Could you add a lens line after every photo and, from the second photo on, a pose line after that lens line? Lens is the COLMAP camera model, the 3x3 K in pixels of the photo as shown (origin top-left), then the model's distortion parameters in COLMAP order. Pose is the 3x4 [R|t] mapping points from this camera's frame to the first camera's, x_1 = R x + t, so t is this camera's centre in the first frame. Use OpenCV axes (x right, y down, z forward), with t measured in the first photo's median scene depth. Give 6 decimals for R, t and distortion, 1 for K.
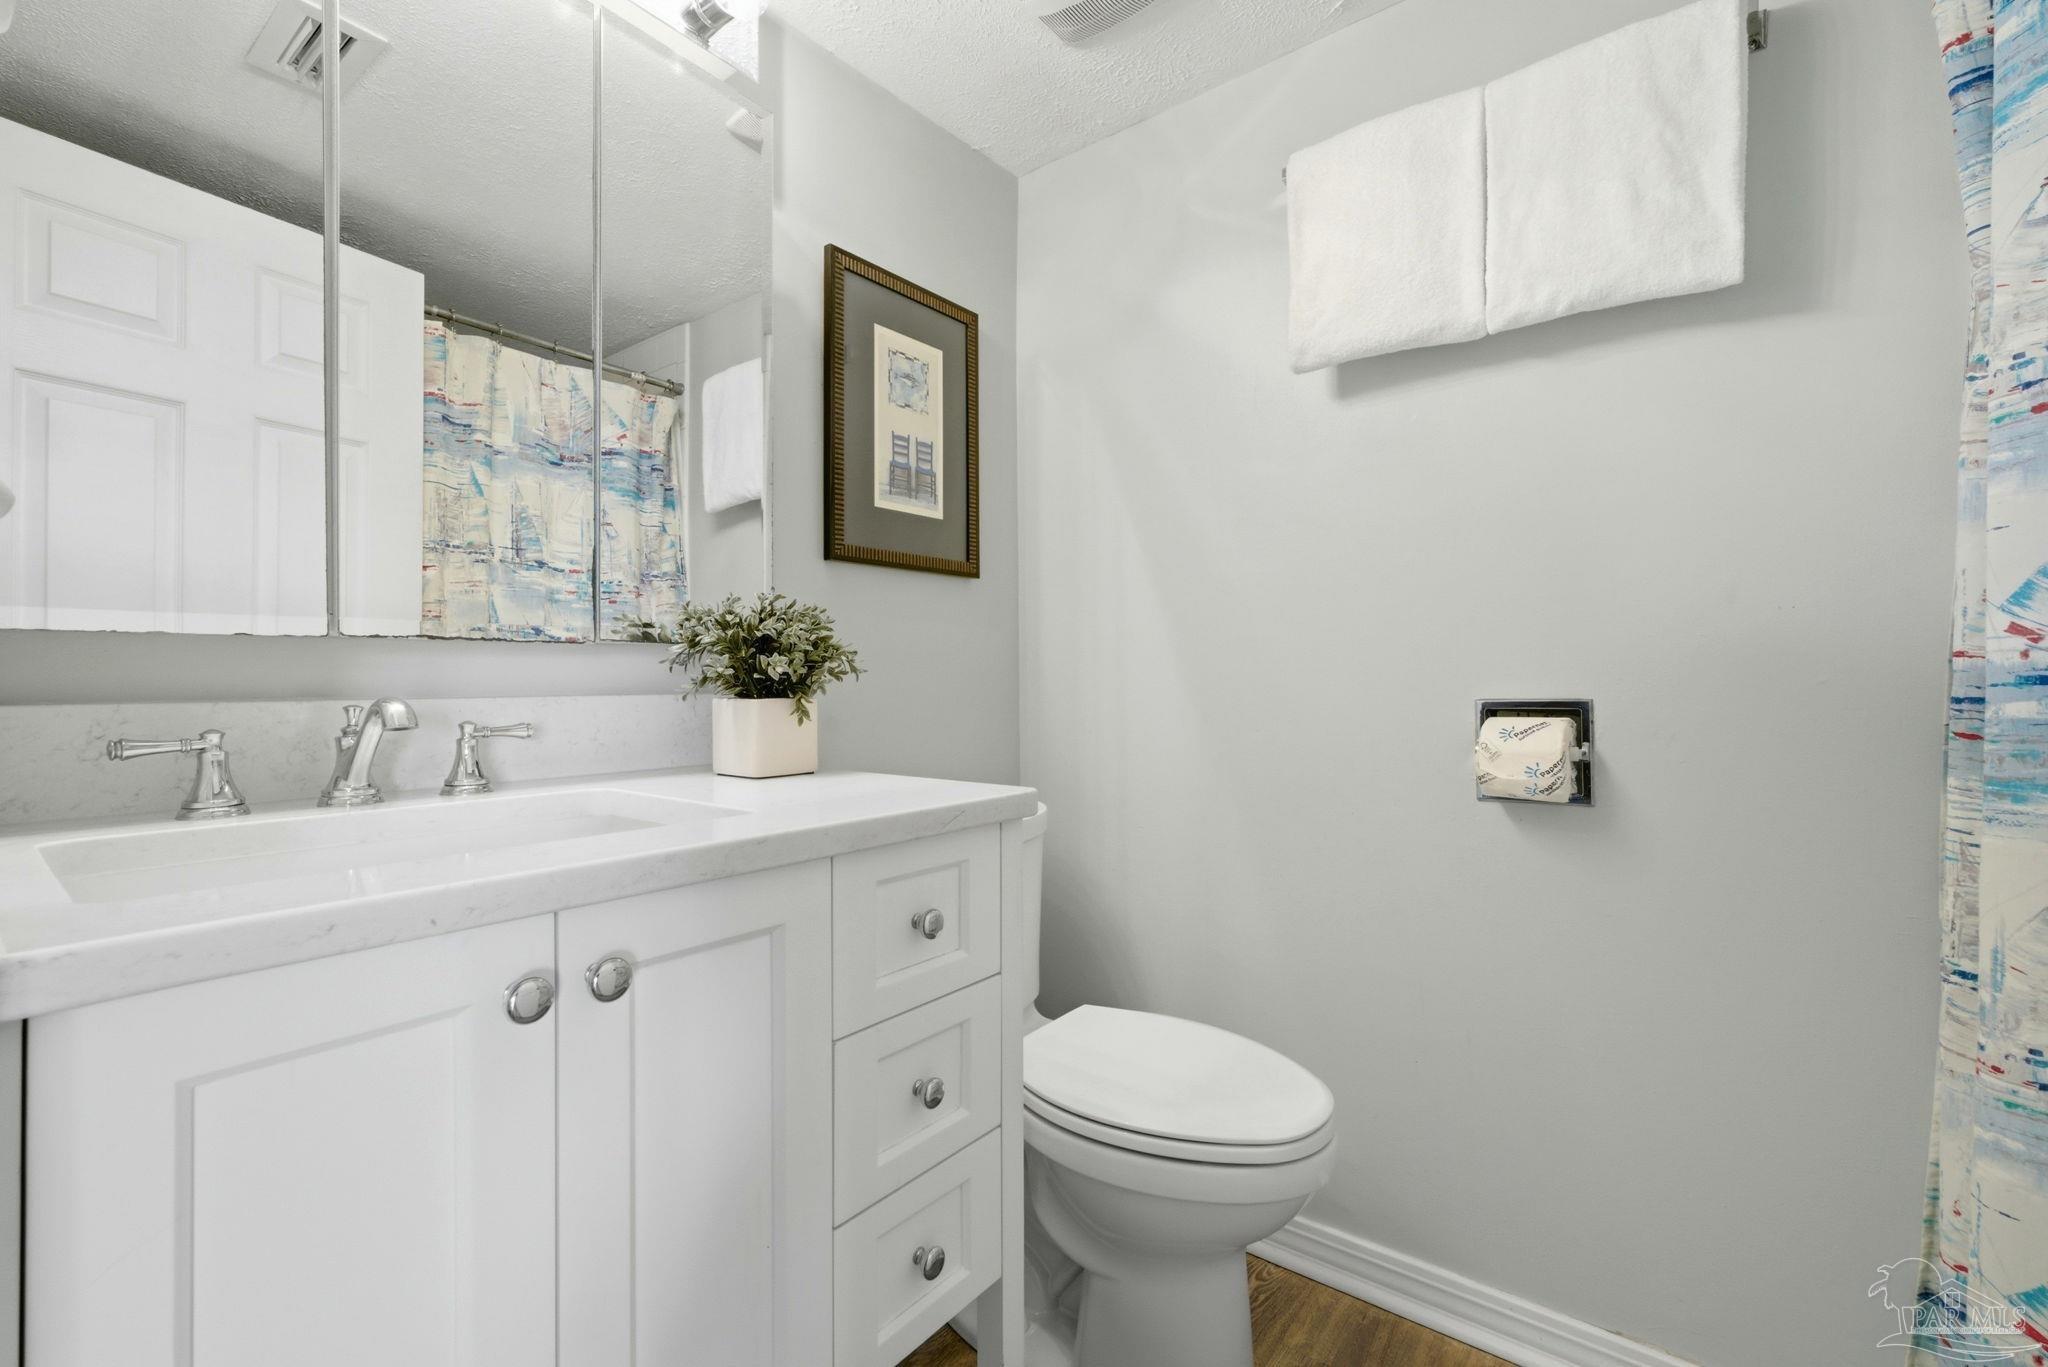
lens RADIAL K [[868.5, 0, 1029.5], [0, 868.5, 677.4], [0, 0, 1]] dist [-0.018154, 0.007580]
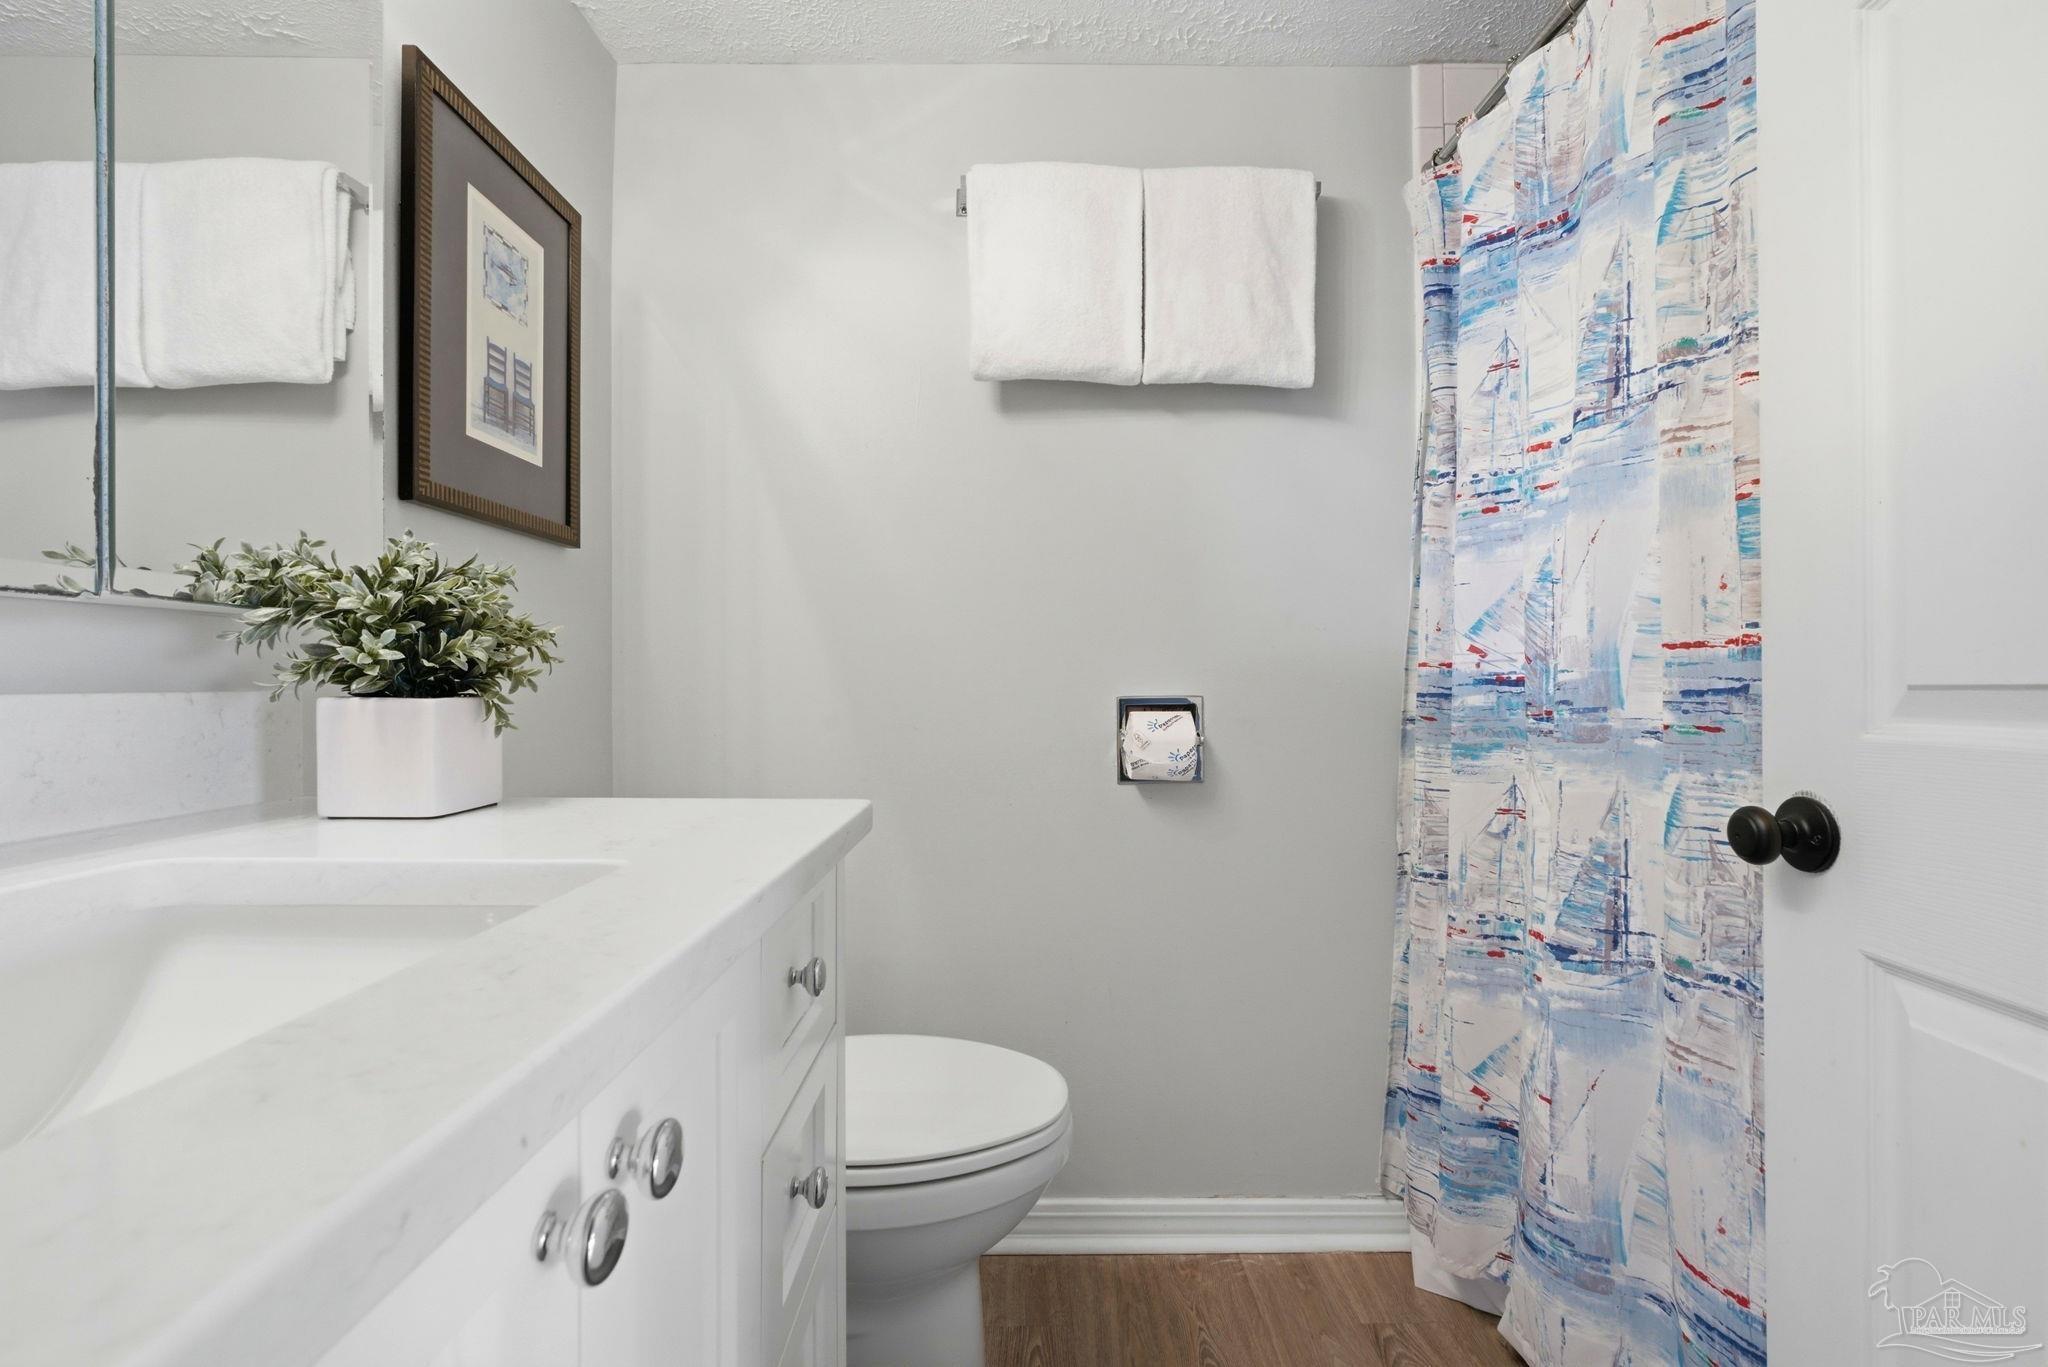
lens RADIAL K [[863.5, 0, 1024.0], [0, 863.5, 683.5], [0, 0, 1]] dist [-0.011235, -0.000231]
pose [[0.787282, 0.005944, 0.616564, -0.318310], [-0.008621, 0.999962, 0.001367, 0.007794], [-0.616533, -0.006391, 0.787303, 0.181603]]
